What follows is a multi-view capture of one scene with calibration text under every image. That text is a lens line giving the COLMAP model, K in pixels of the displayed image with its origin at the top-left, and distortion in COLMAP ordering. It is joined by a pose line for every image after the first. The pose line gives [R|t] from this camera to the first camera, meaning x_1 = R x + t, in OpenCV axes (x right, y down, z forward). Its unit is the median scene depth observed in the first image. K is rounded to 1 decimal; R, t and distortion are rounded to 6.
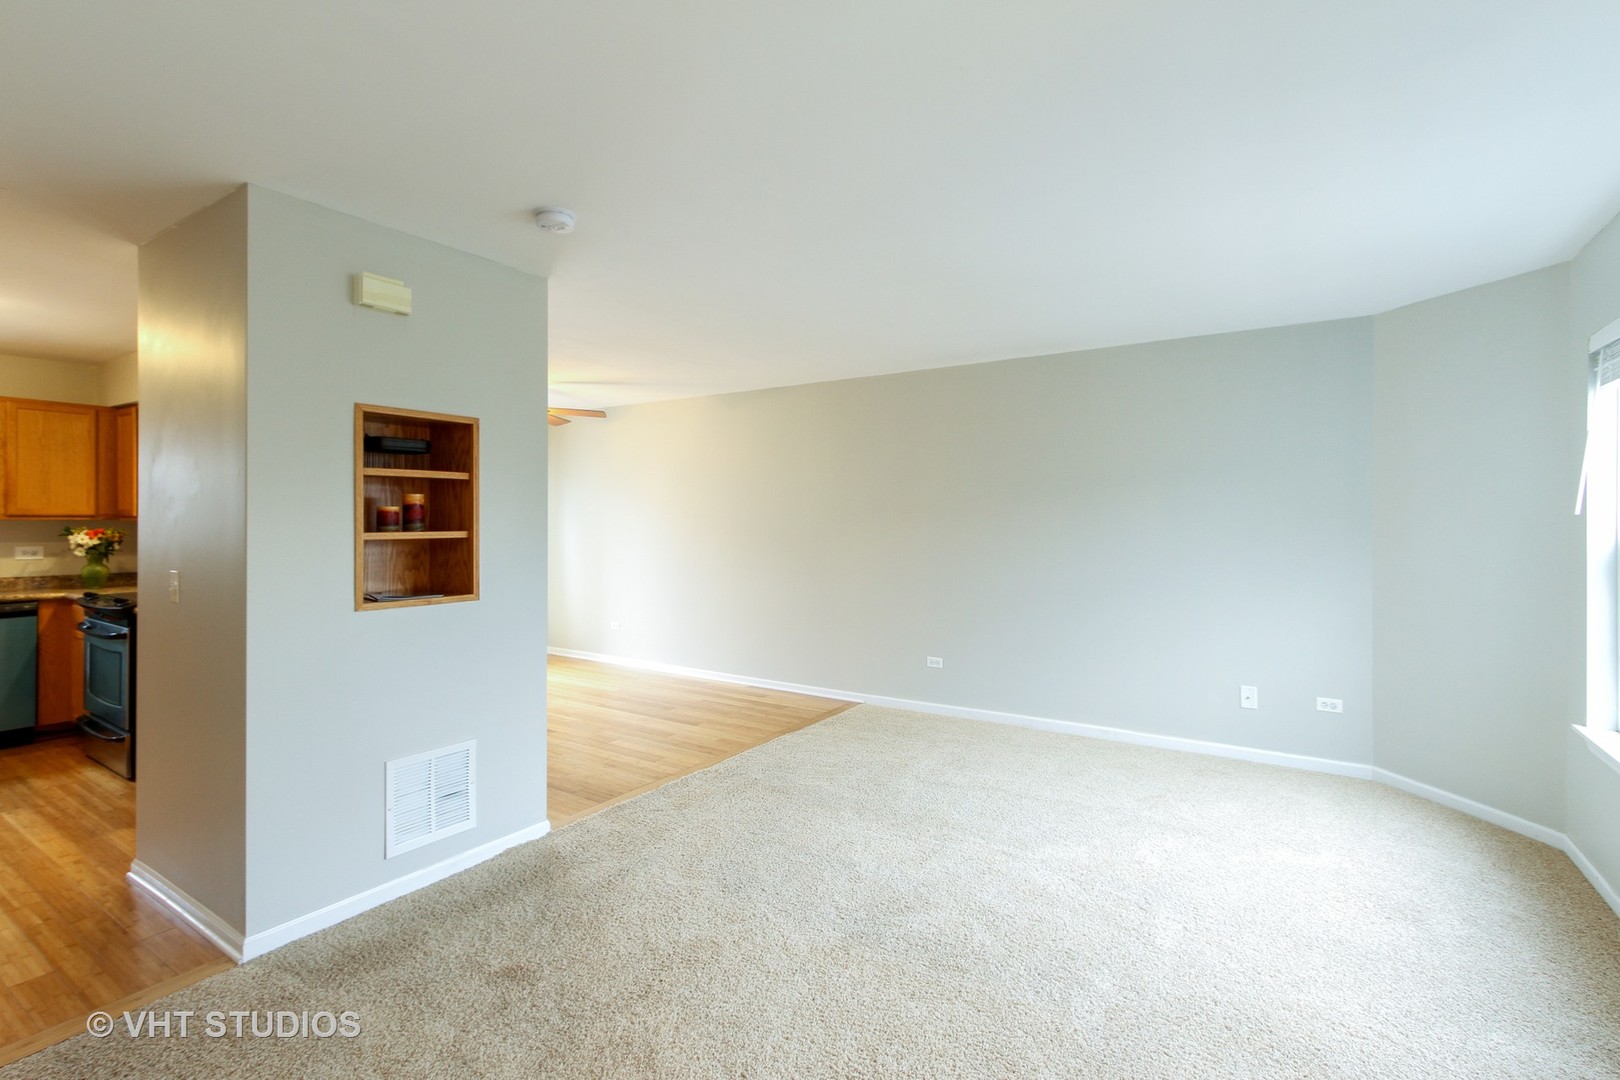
lens RADIAL K [[743.9, 0, 811.2], [0, 743.9, 524.8], [0, 0, 1]] dist [0.002858, 0.000499]
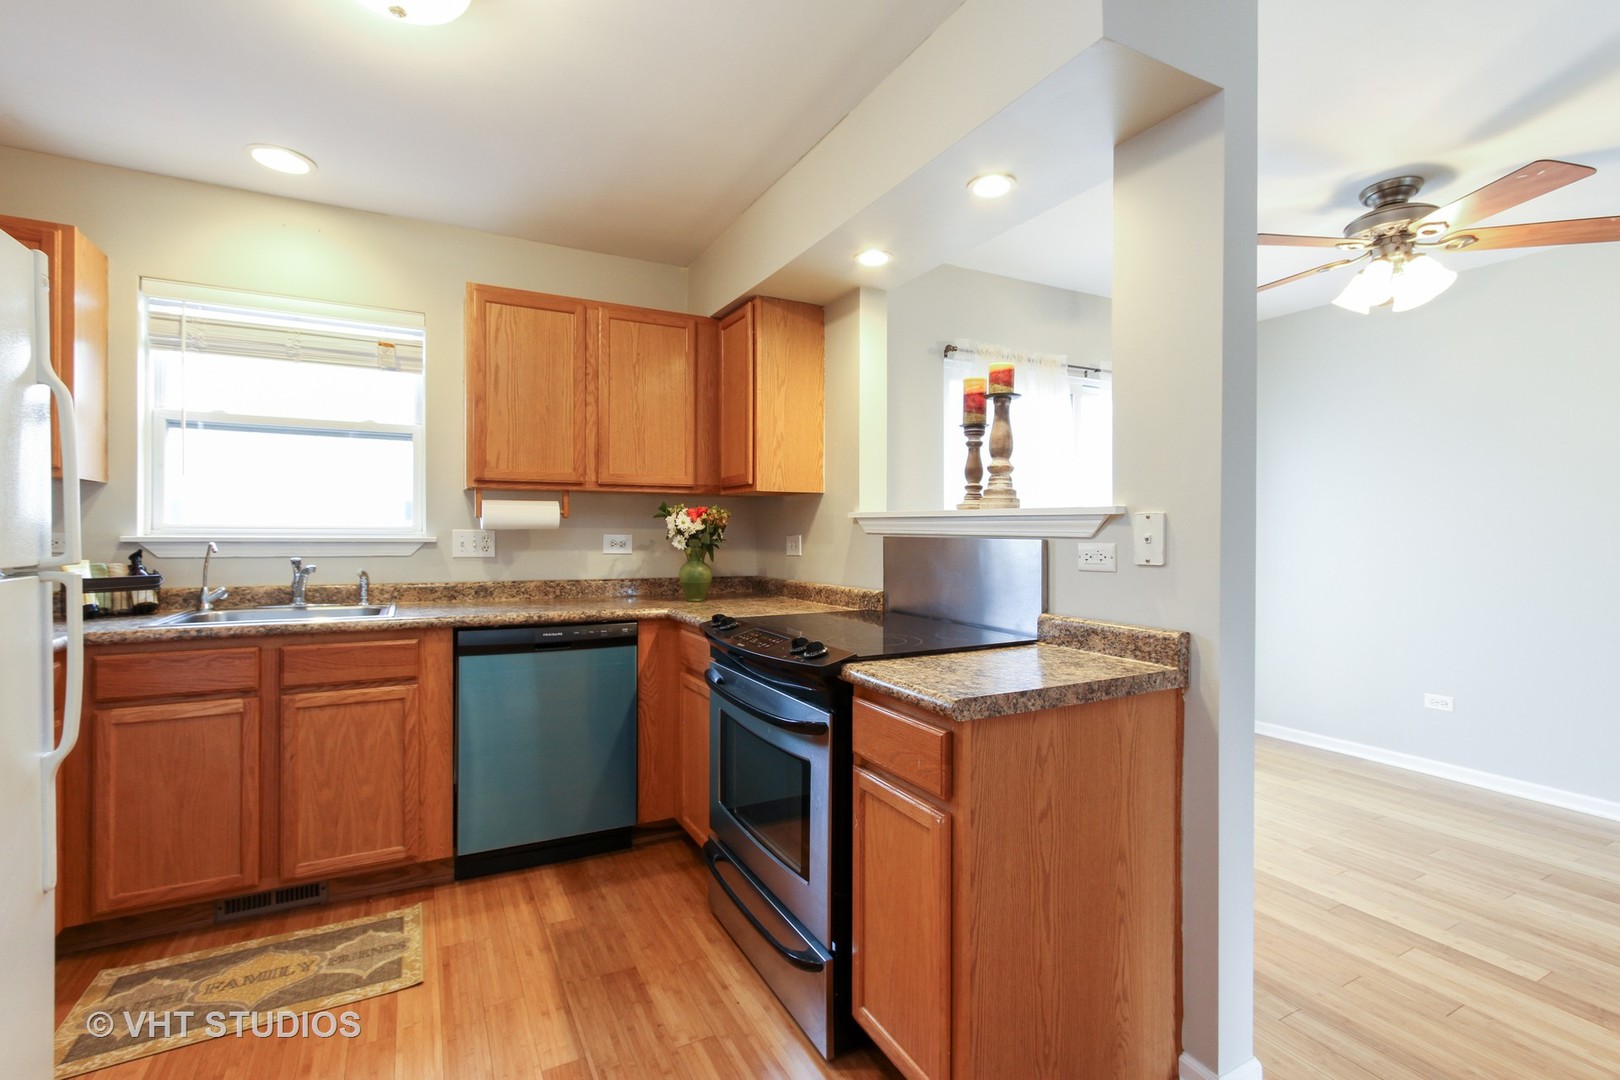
lens RADIAL K [[743.9, 0, 809.3], [0, 743.9, 540.2], [0, 0, 1]] dist [0.002858, 0.000499]
pose [[0.873744, 0.004278, -0.486367, -0.577908], [-0.002486, 0.999988, 0.004331, 0.031606], [0.486380, -0.002575, 0.873744, 0.503394]]
